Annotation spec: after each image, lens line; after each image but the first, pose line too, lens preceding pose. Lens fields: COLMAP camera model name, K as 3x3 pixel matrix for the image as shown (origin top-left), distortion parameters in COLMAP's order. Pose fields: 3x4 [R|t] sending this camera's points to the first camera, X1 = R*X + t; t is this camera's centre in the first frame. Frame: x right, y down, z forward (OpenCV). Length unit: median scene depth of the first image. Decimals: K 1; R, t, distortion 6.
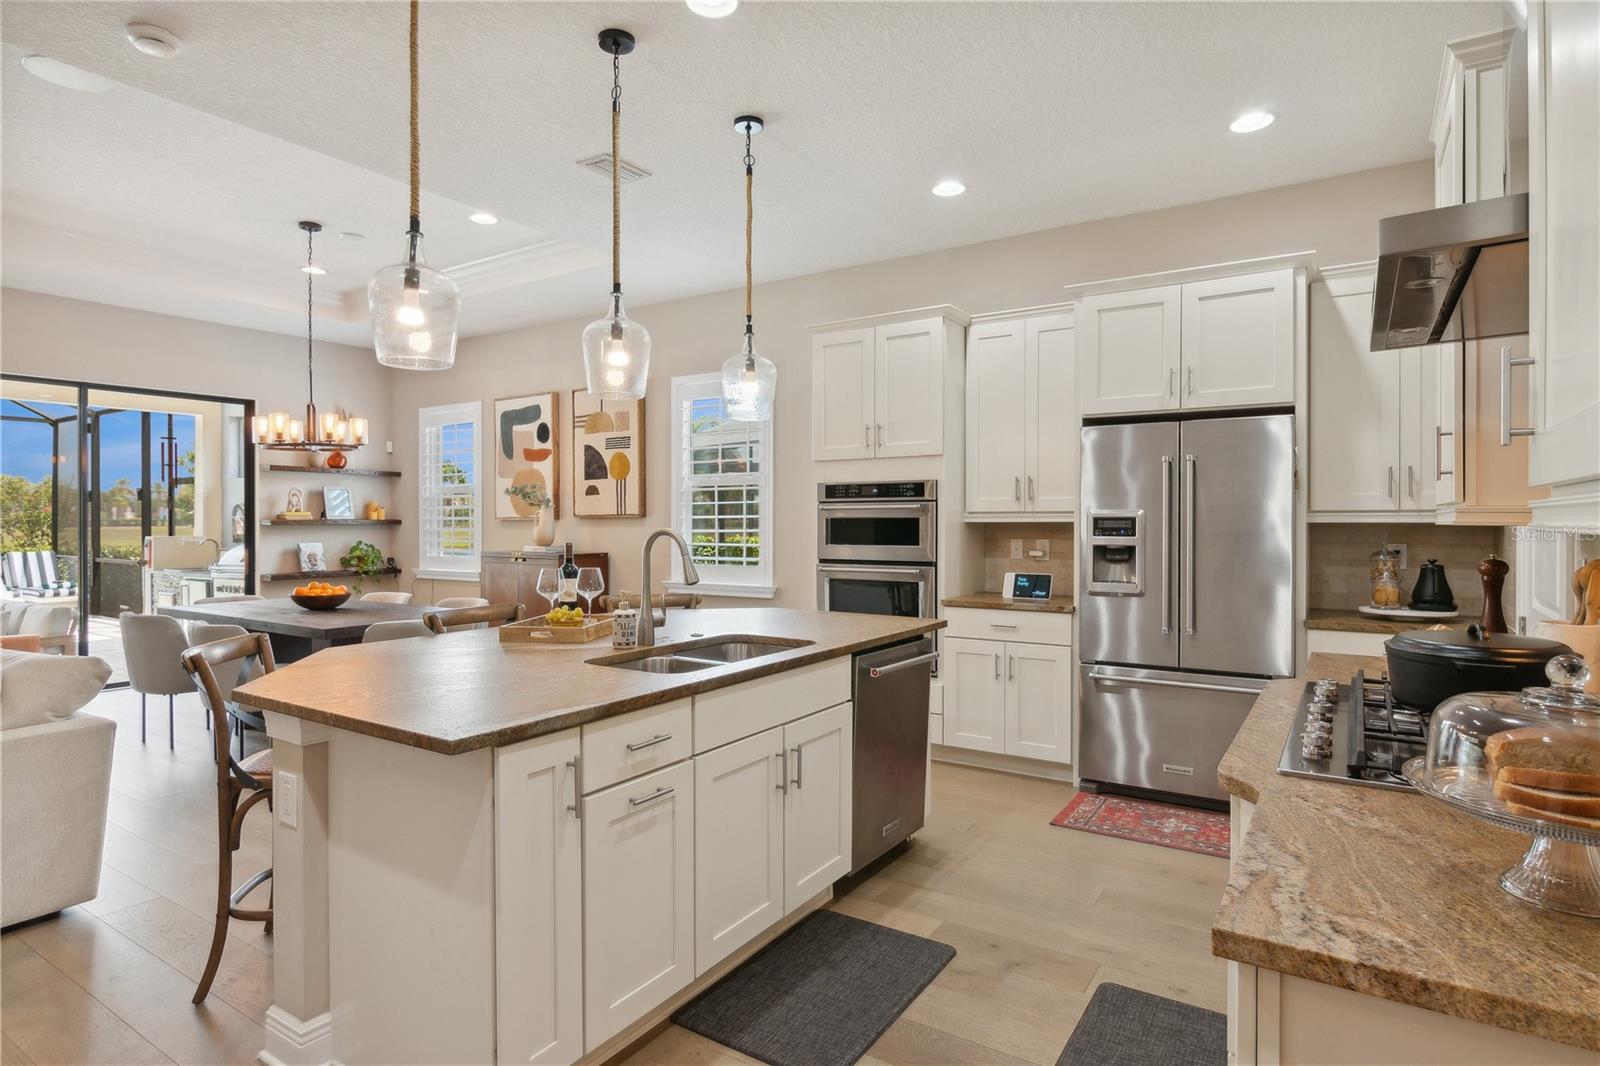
lens RADIAL K [[867.6, 0, 794.4], [0, 867.6, 525.8], [0, 0, 1]] dist [0.034372, -0.005564]
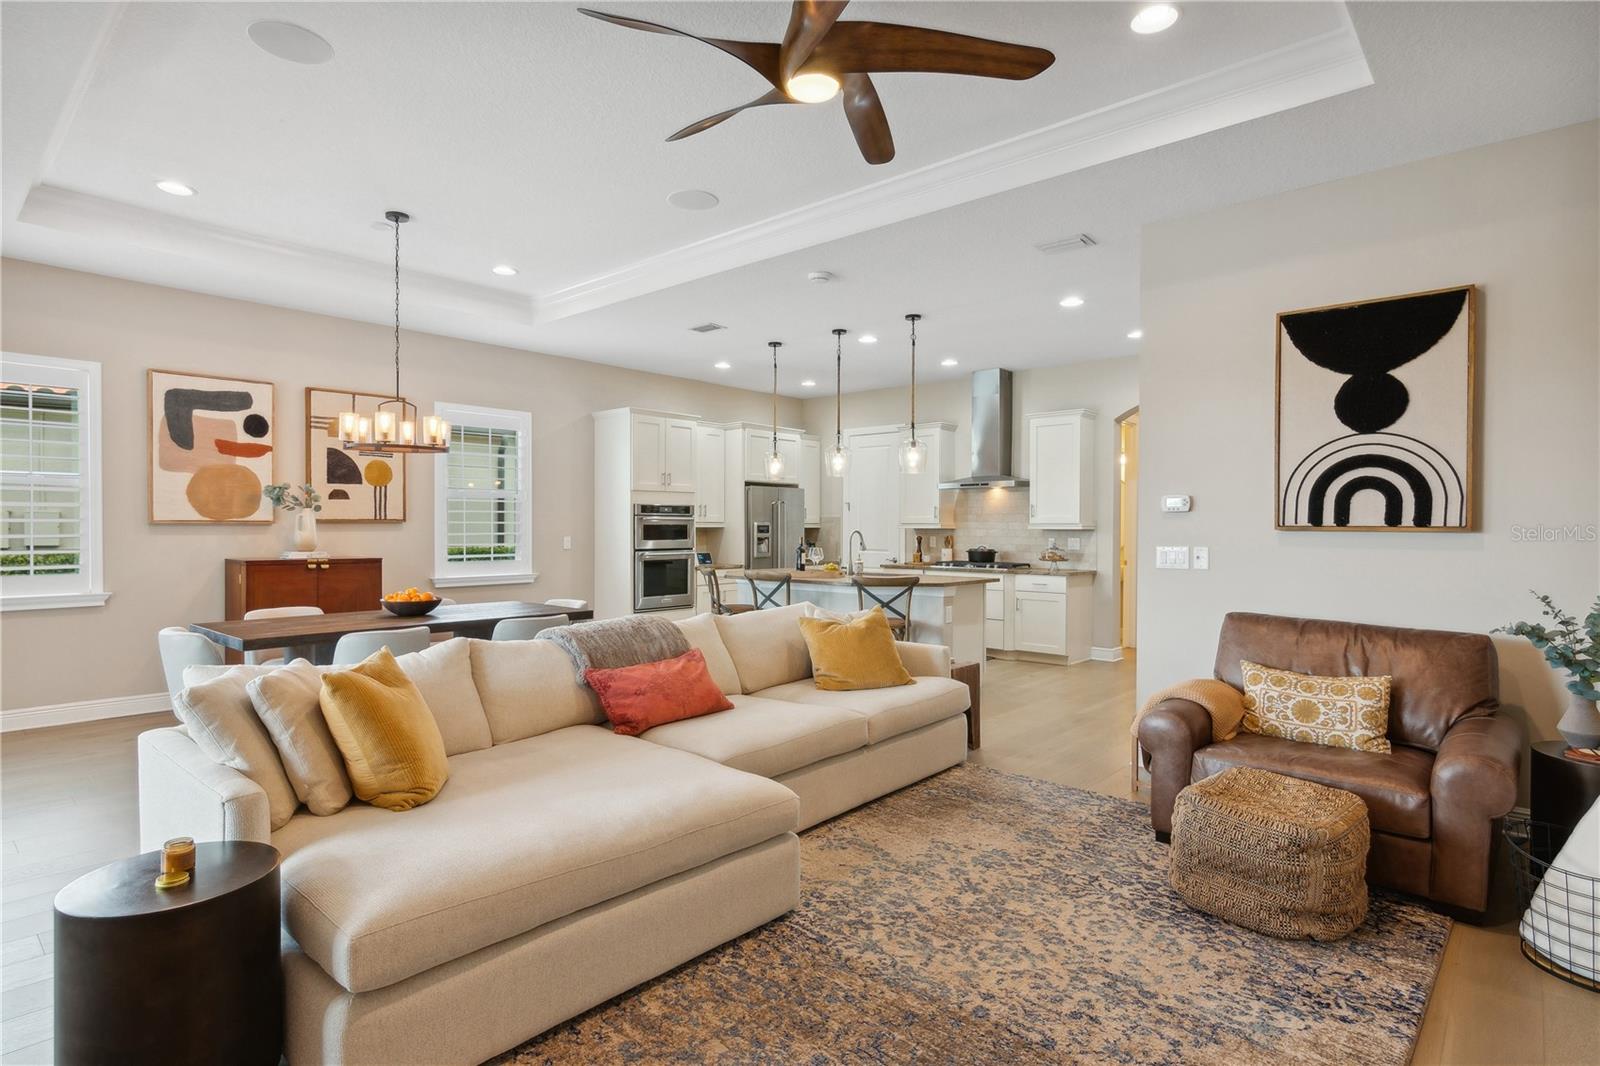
lens RADIAL K [[836.4, 0, 822.8], [0, 836.4, 526.3], [0, 0, 1]] dist [0.002175, -0.001875]
pose [[0.116562, 0.000235, 0.993183, -1.111055], [0.001686, 0.999998, -0.000434, -0.003196], [-0.993182, 0.001725, 0.116561, 0.337487]]
